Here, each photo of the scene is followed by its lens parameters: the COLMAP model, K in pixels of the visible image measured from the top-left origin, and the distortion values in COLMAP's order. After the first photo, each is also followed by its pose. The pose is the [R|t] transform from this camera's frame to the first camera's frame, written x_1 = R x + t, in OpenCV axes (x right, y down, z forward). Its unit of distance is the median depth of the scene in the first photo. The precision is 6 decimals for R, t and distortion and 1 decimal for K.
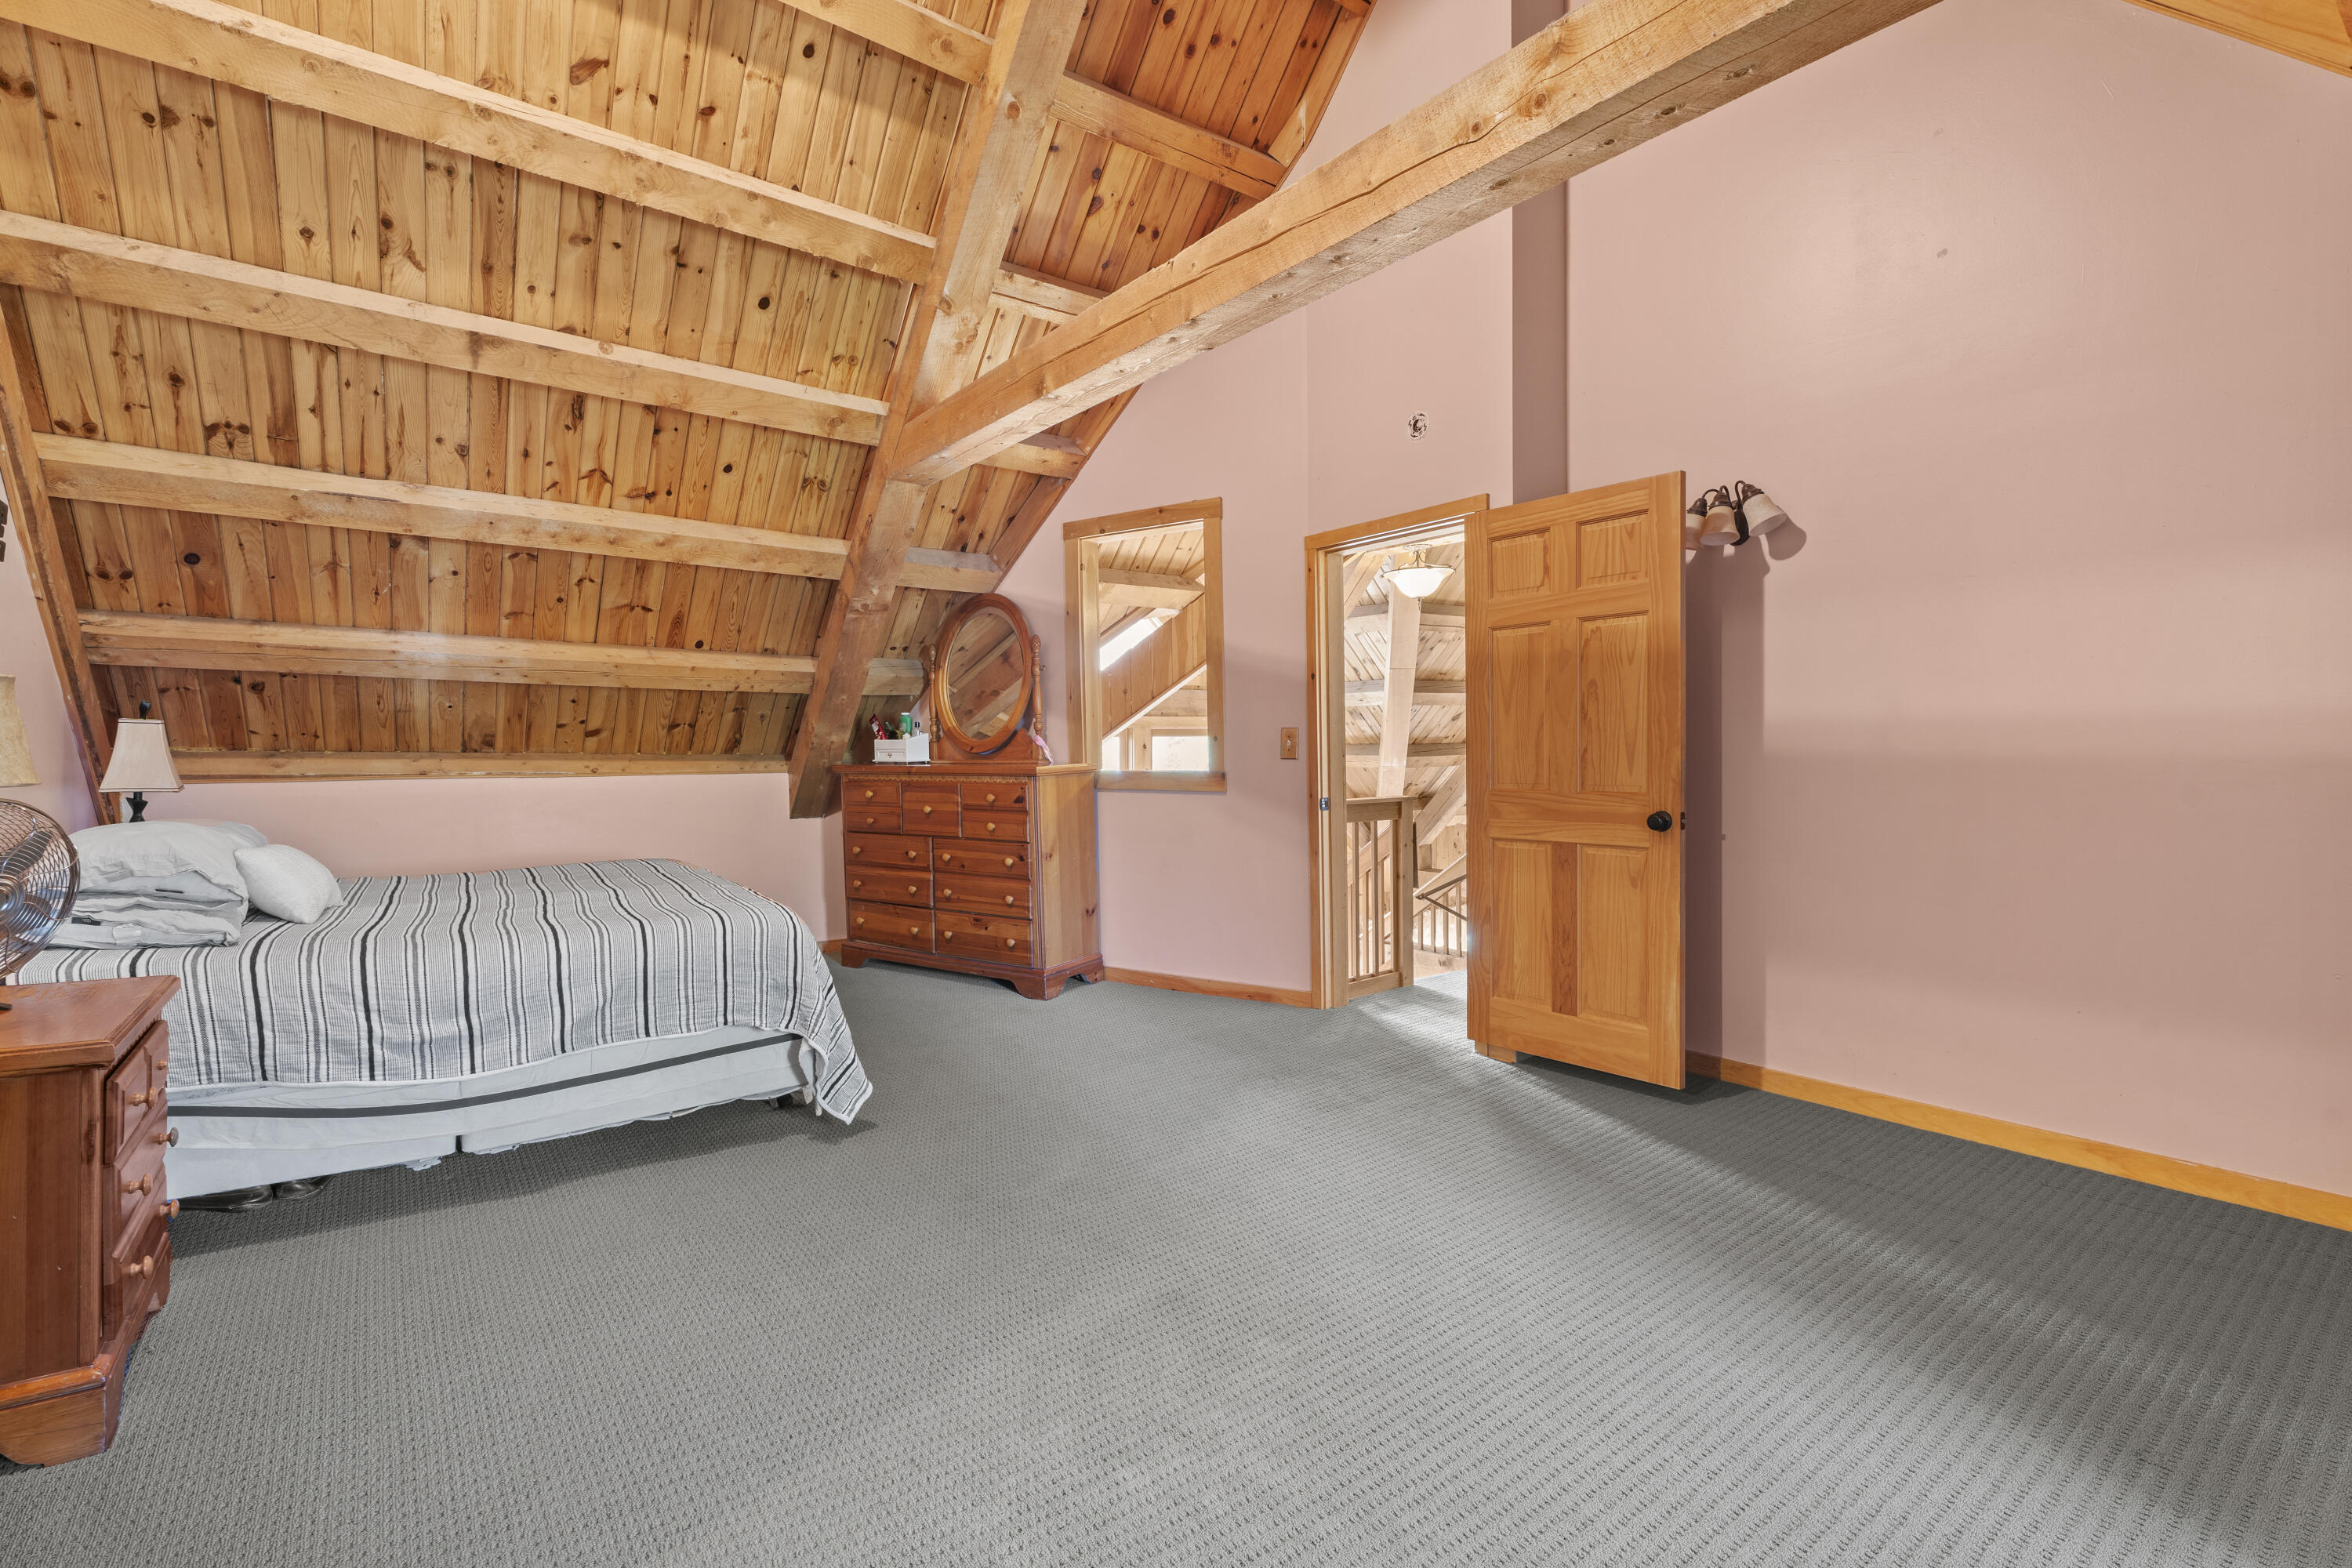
lens RADIAL K [[1063.9, 0, 1176.3], [0, 1063.9, 779.7], [0, 0, 1]] dist [0.012936, -0.003506]
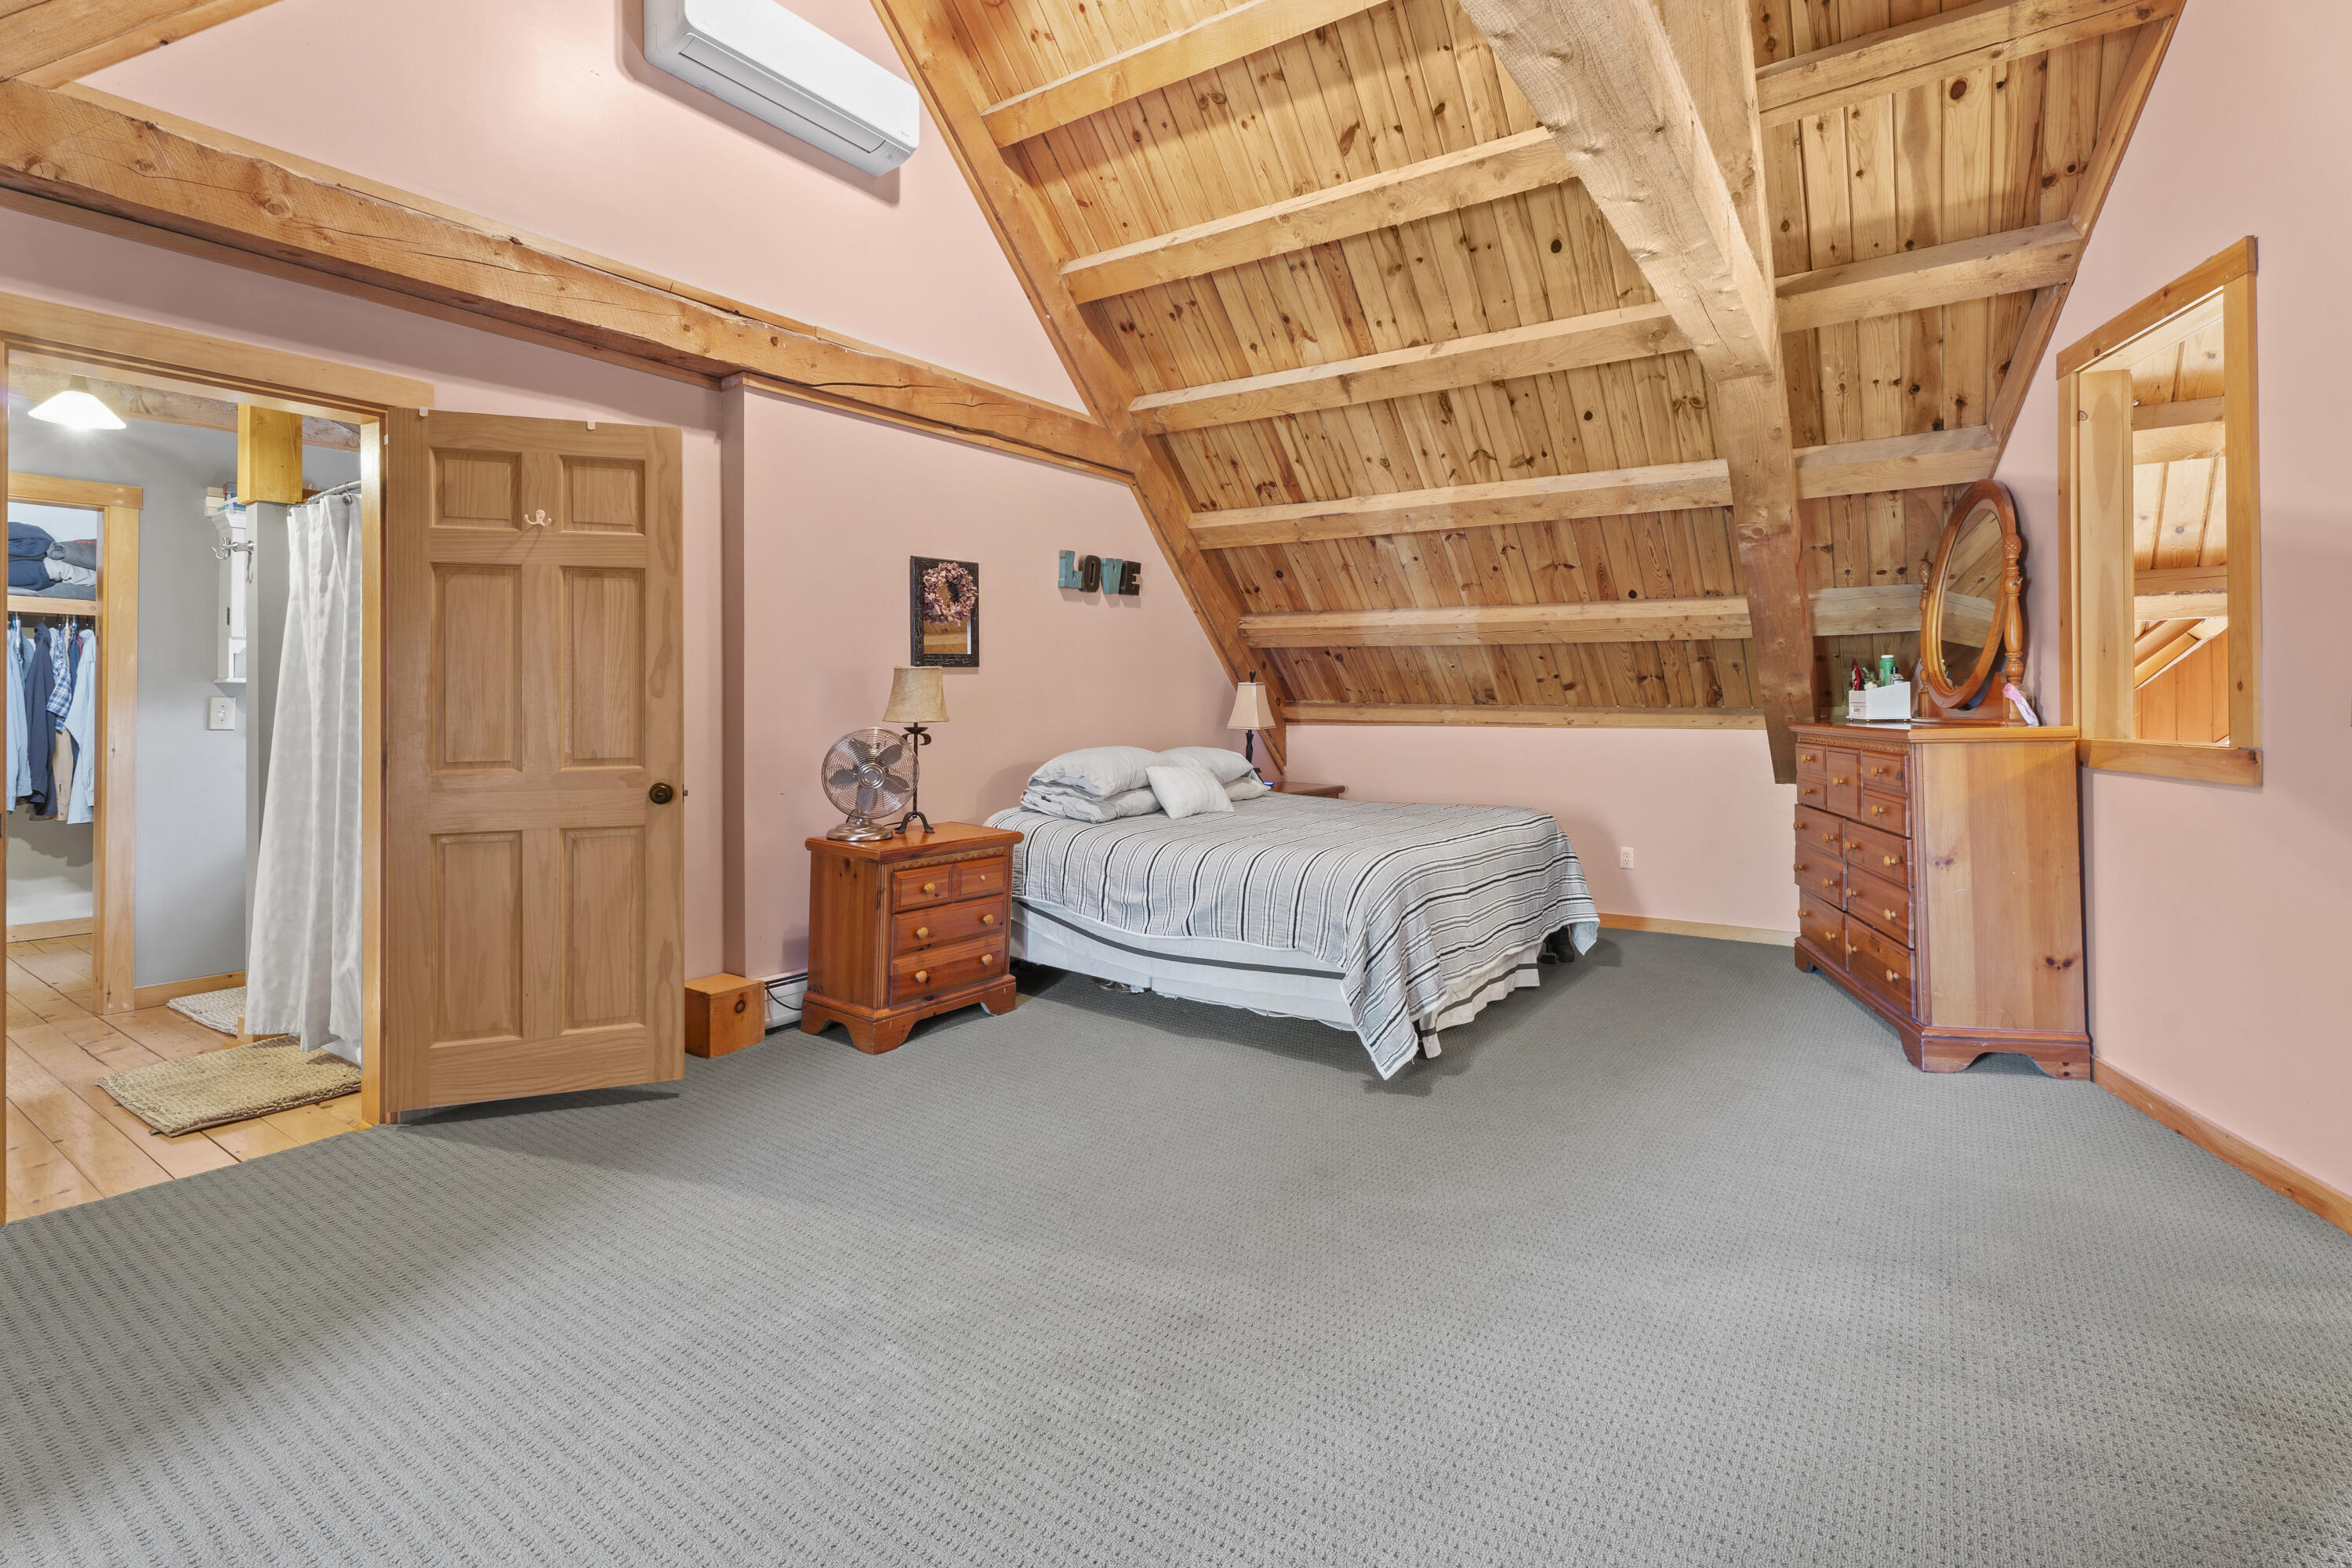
lens RADIAL K [[1099.6, 0, 1172.5], [0, 1099.6, 705.0], [0, 0, 1]] dist [0.002350, 0.000004]
pose [[0.306409, 0.005940, -0.951881, 0.471876], [-0.027177, 0.999627, -0.002510, -0.015391], [0.951512, 0.026639, 0.306457, 0.373864]]
